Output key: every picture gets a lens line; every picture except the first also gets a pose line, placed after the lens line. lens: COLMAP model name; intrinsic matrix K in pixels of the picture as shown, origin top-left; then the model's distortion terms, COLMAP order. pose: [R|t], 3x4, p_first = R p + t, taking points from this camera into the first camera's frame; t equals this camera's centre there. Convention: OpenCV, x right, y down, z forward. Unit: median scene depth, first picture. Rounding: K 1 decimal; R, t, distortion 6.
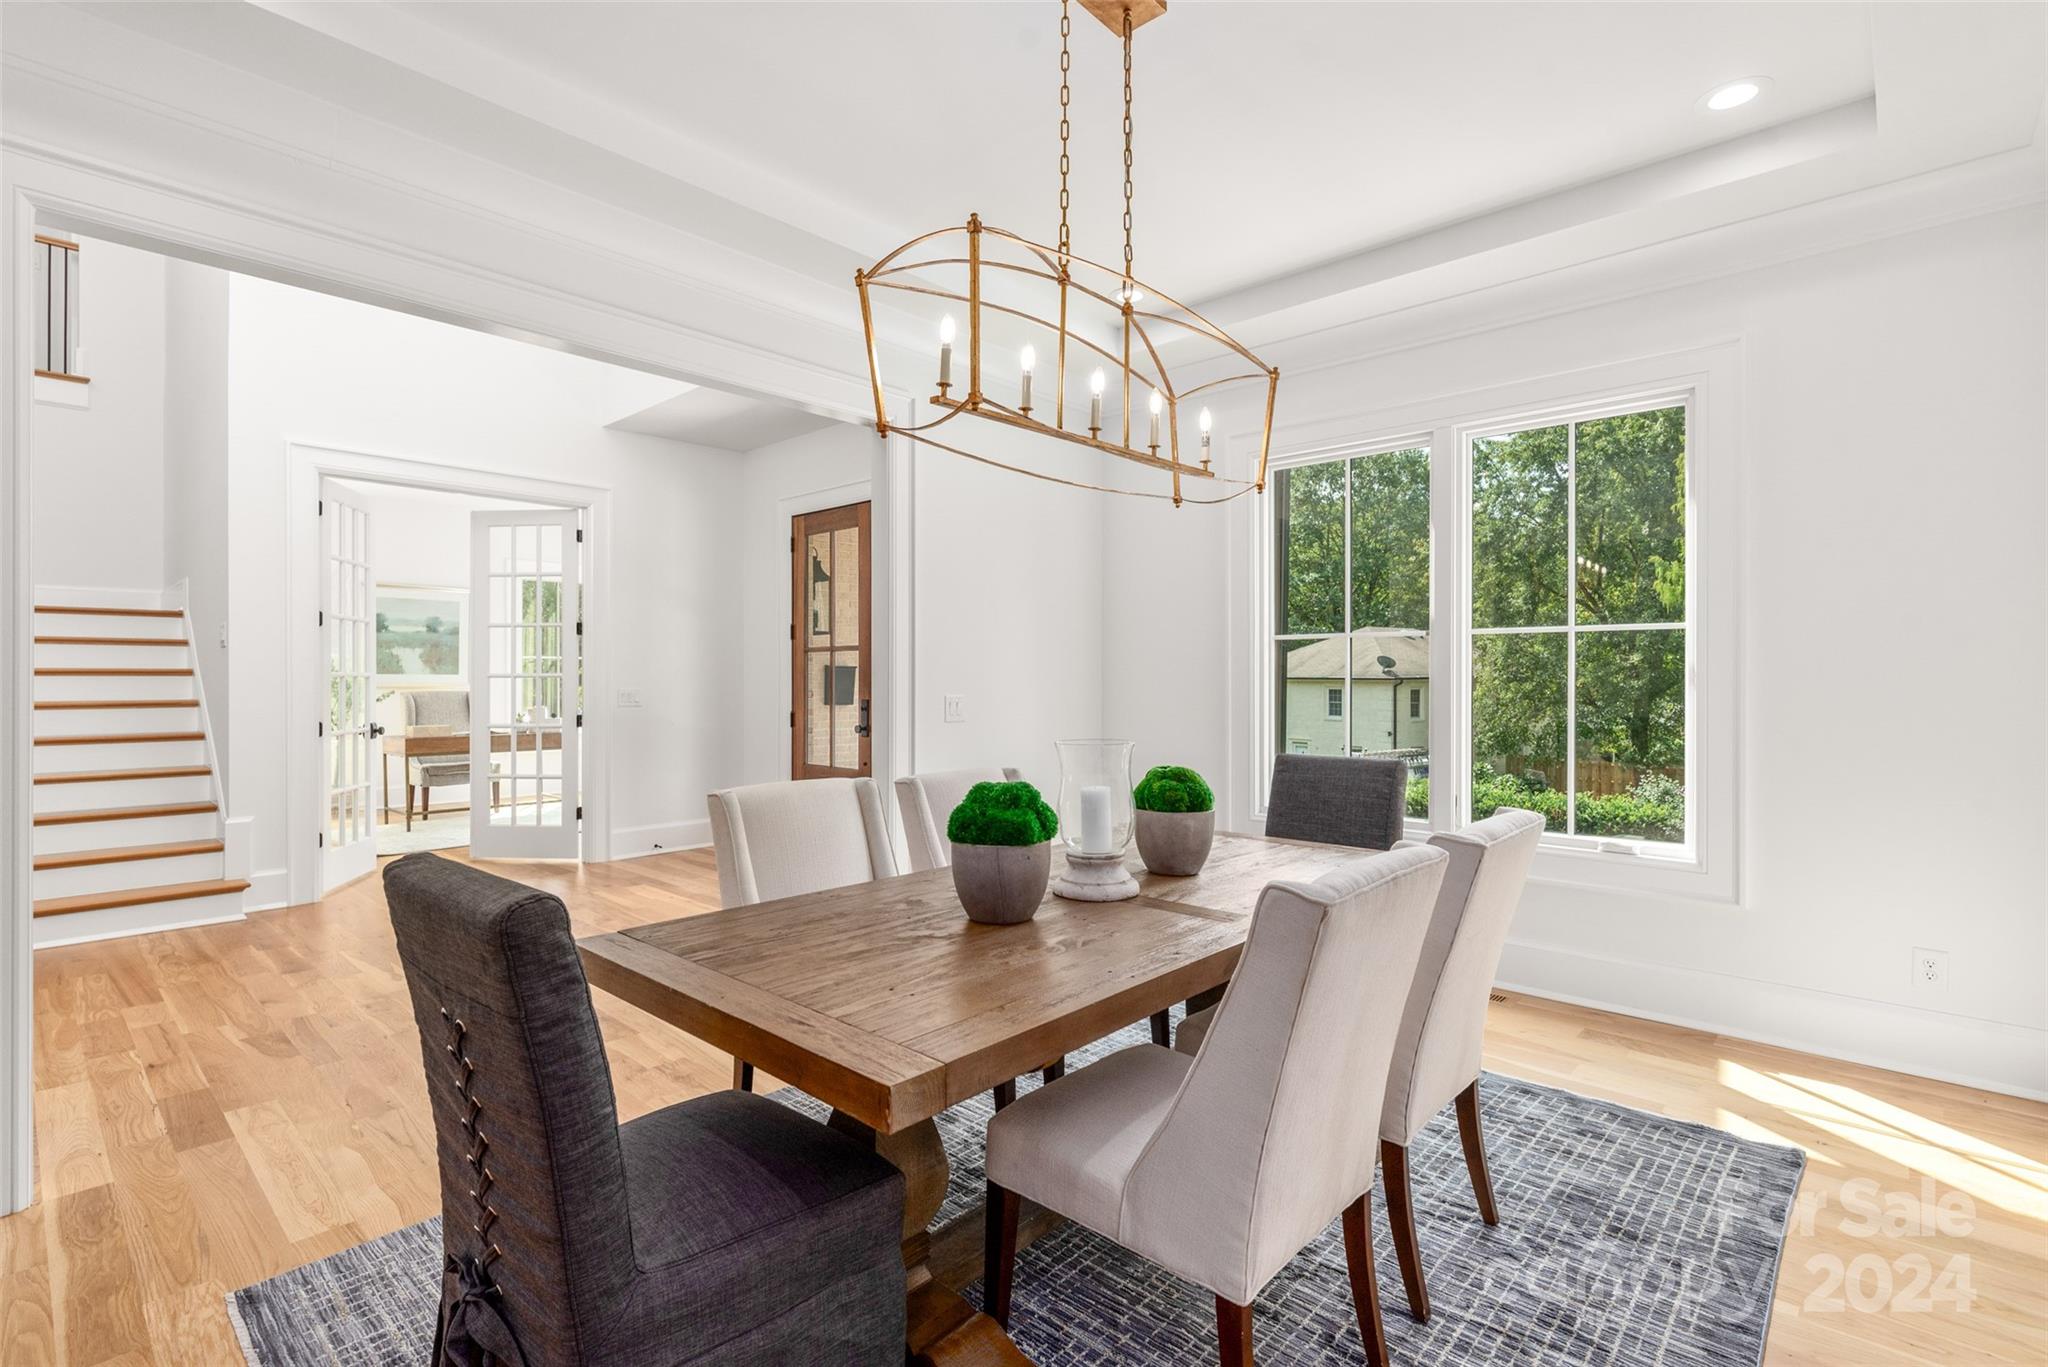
lens RADIAL K [[956.9, 0, 1016.6], [0, 956.9, 683.9], [0, 0, 1]] dist [-0.004039, -0.000036]
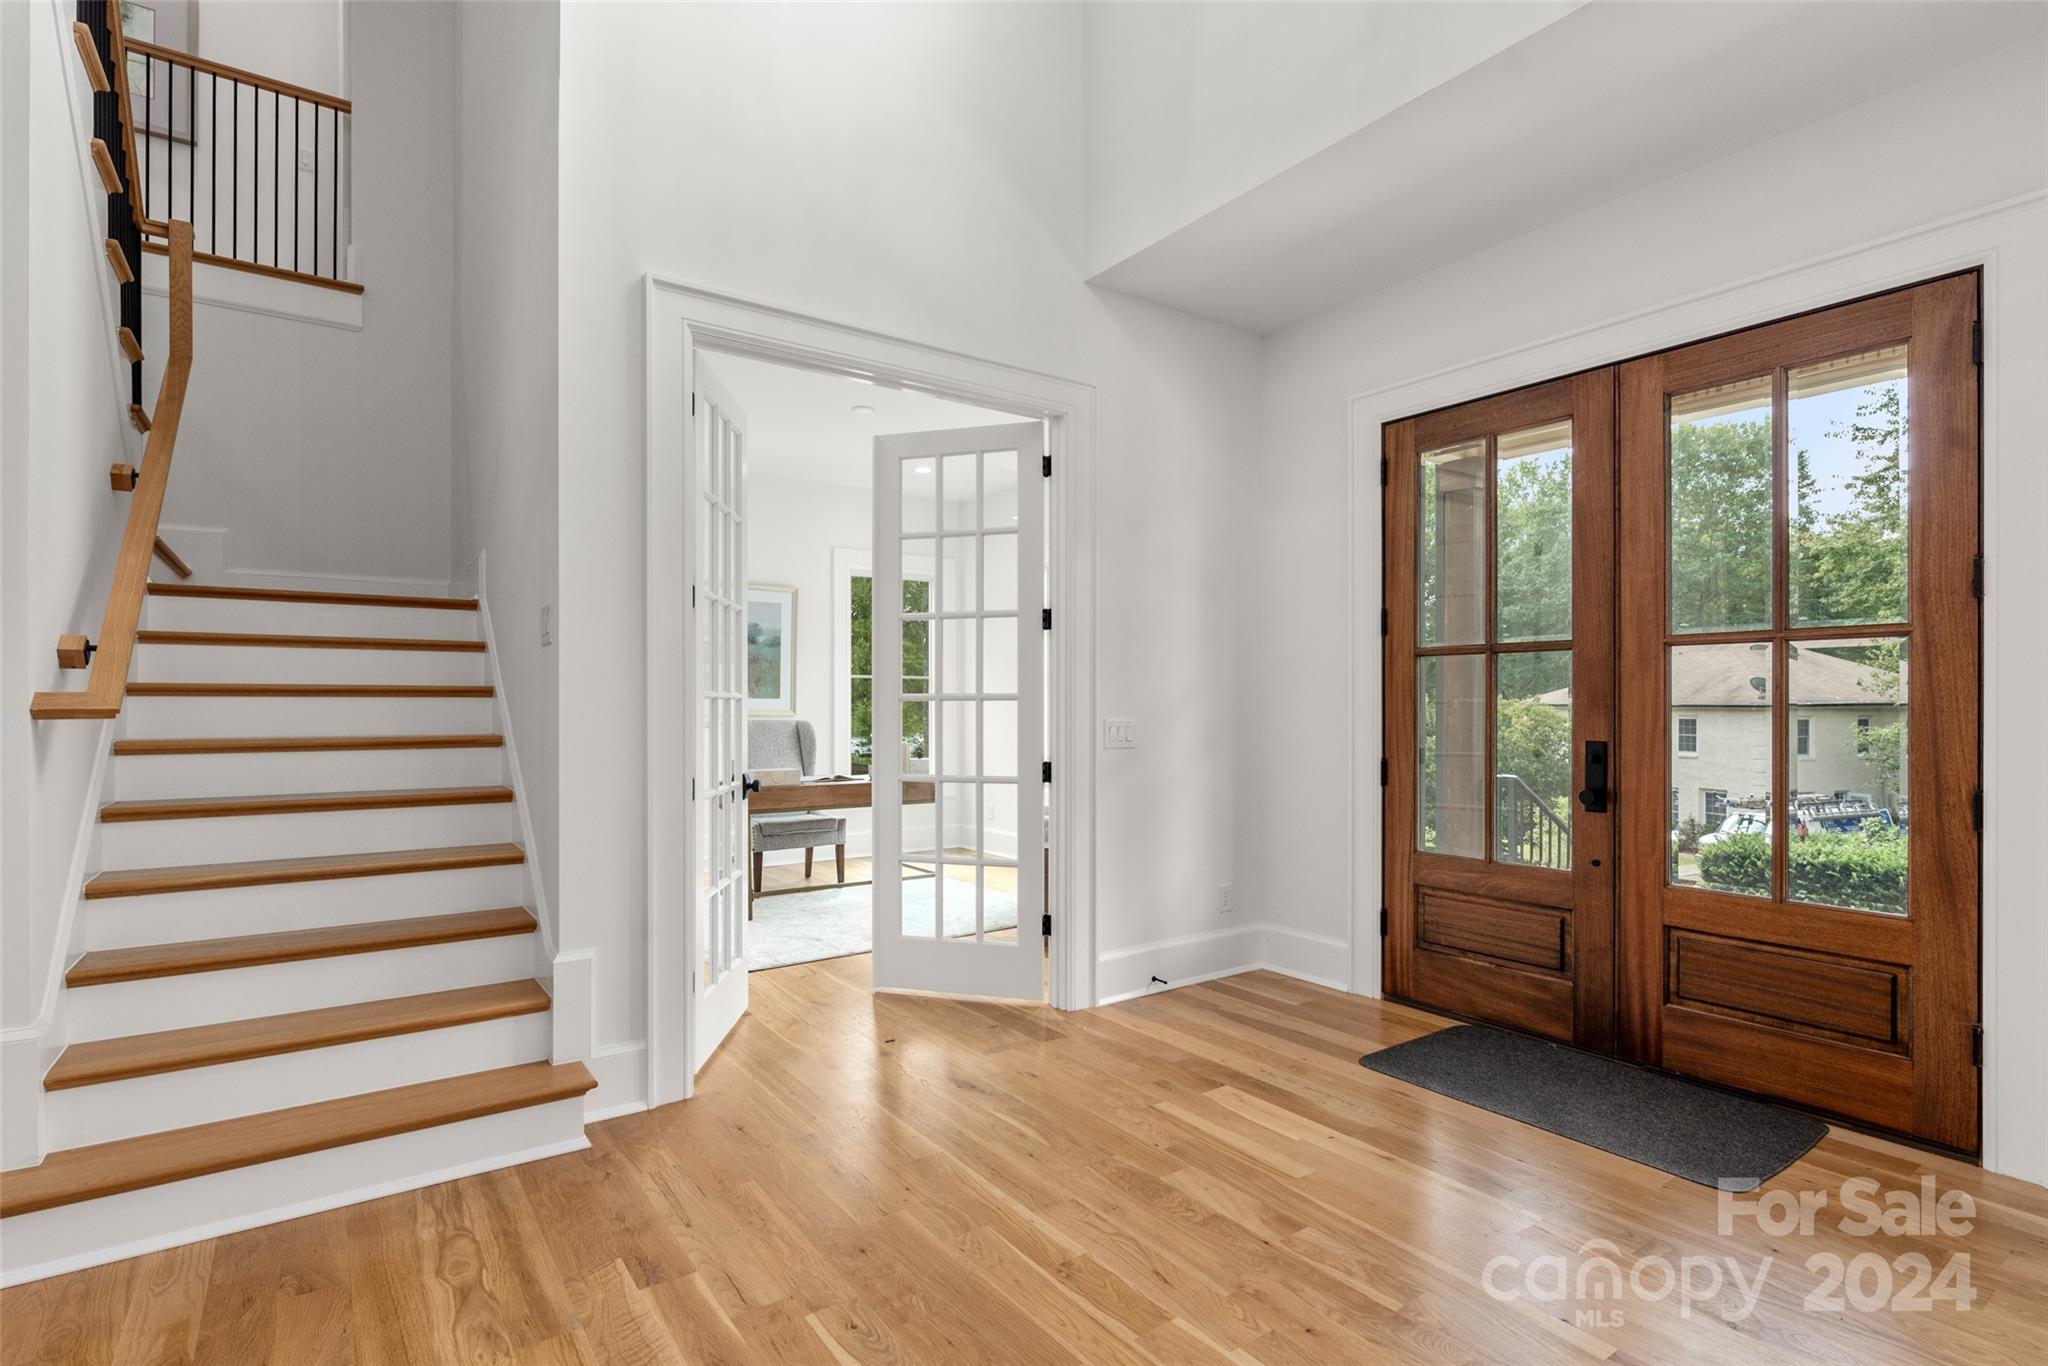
lens RADIAL K [[986.8, 0, 1010.0], [0, 986.8, 705.1], [0, 0, 1]] dist [0.001034, -0.000760]
pose [[0.978563, 0.000634, -0.205947, -0.393801], [-0.001893, 0.999981, -0.005916, 0.000153], [0.205939, 0.006179, 0.978545, 0.430774]]
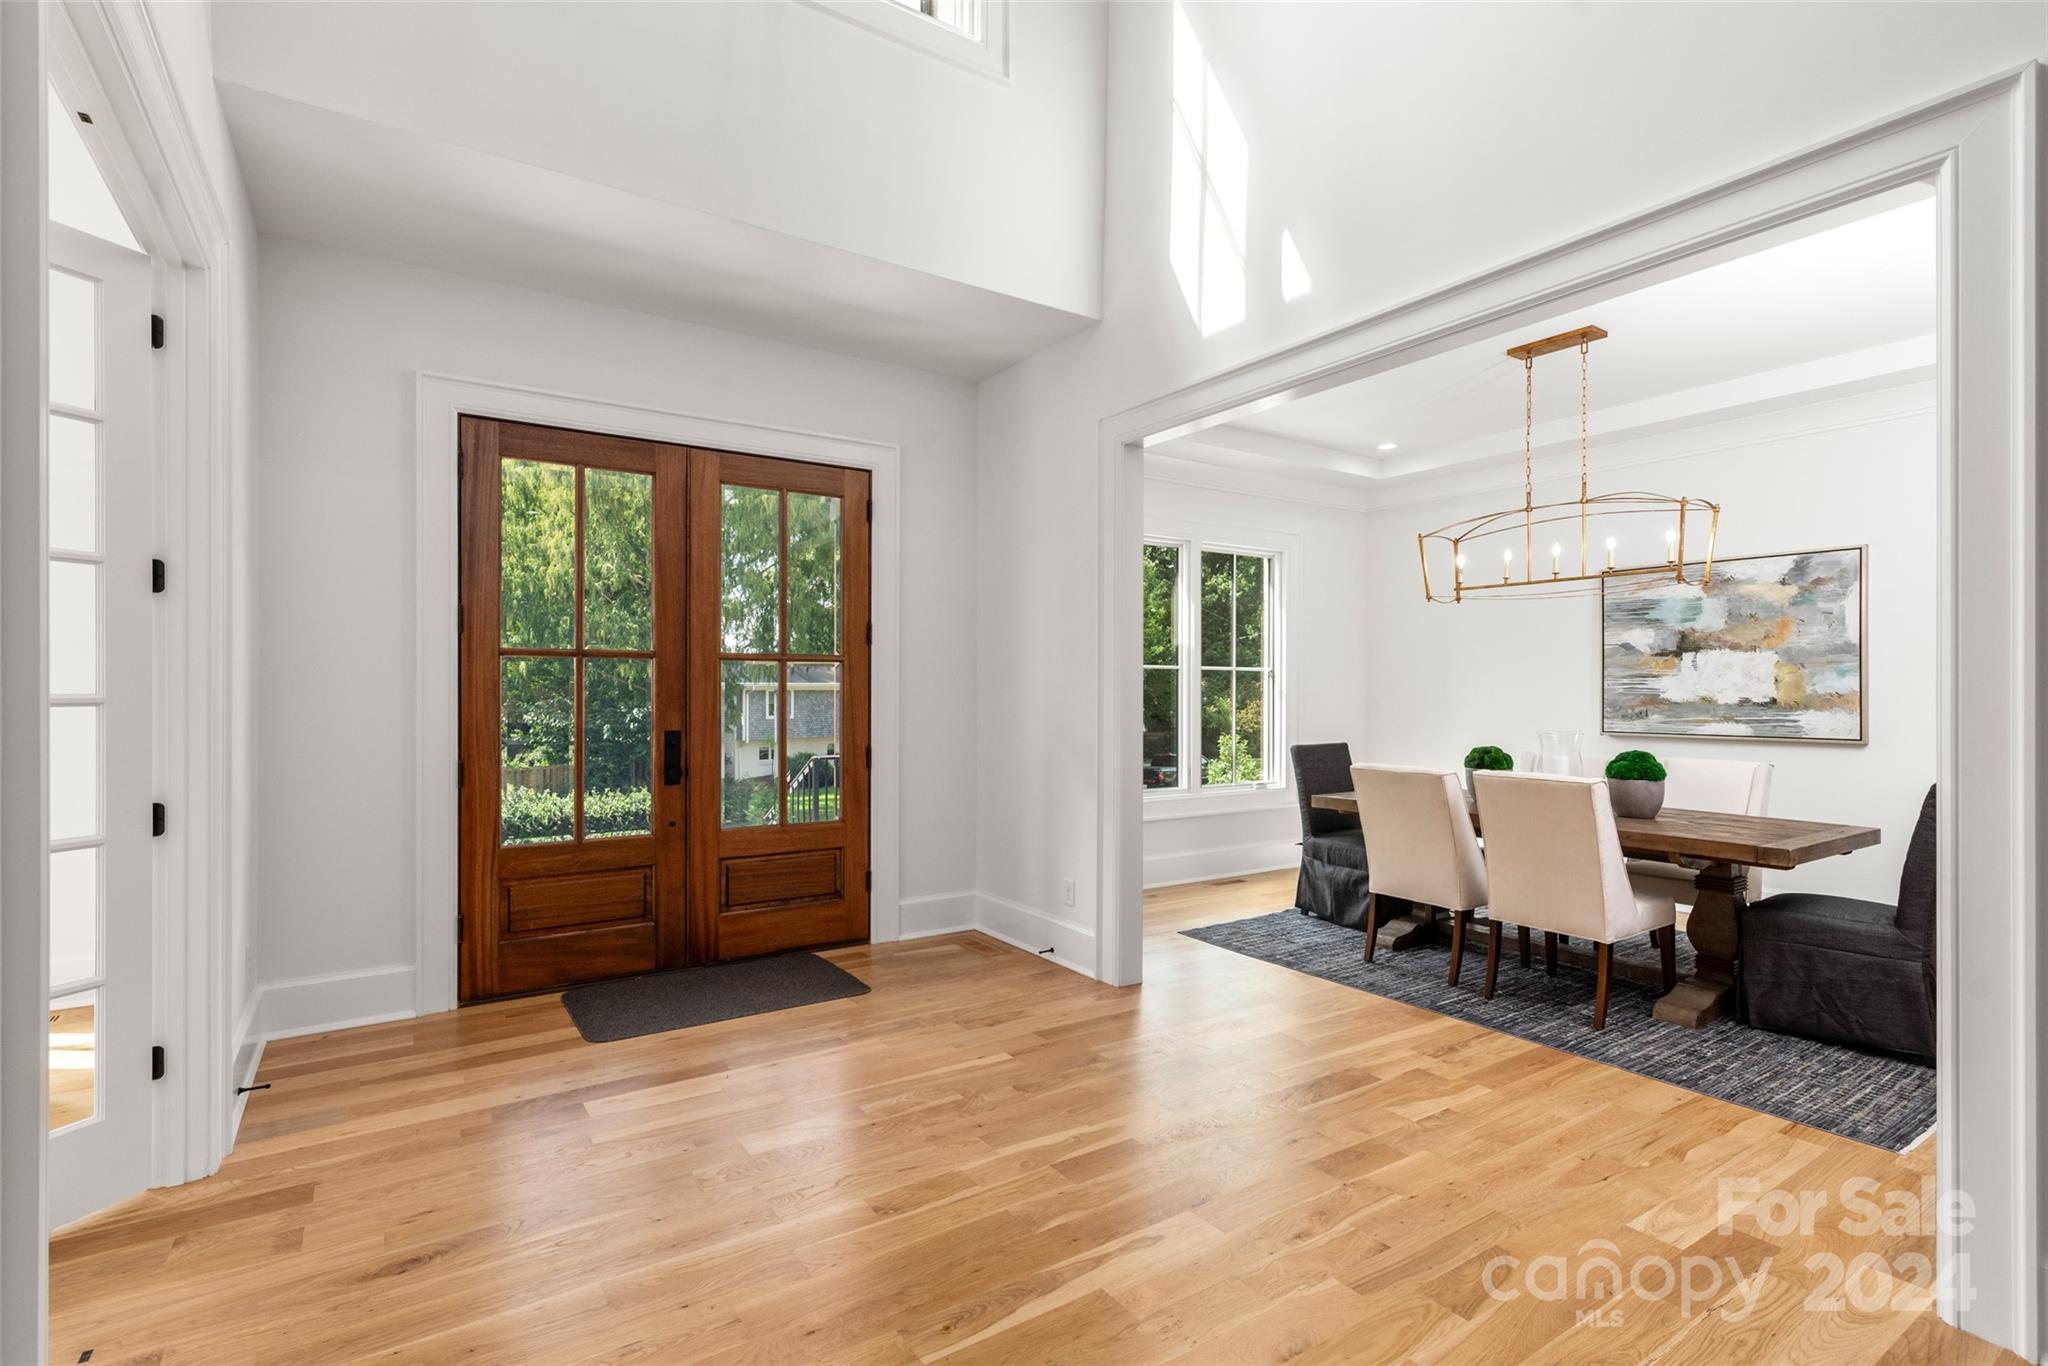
lens RADIAL K [[956.9, 0, 1016.6], [0, 956.9, 683.4], [0, 0, 1]] dist [-0.004039, -0.000036]
pose [[0.232095, 0.005847, 0.972676, -0.837050], [0.004383, 0.999965, -0.007057, -0.012411], [-0.972683, 0.005901, 0.232061, 0.648738]]
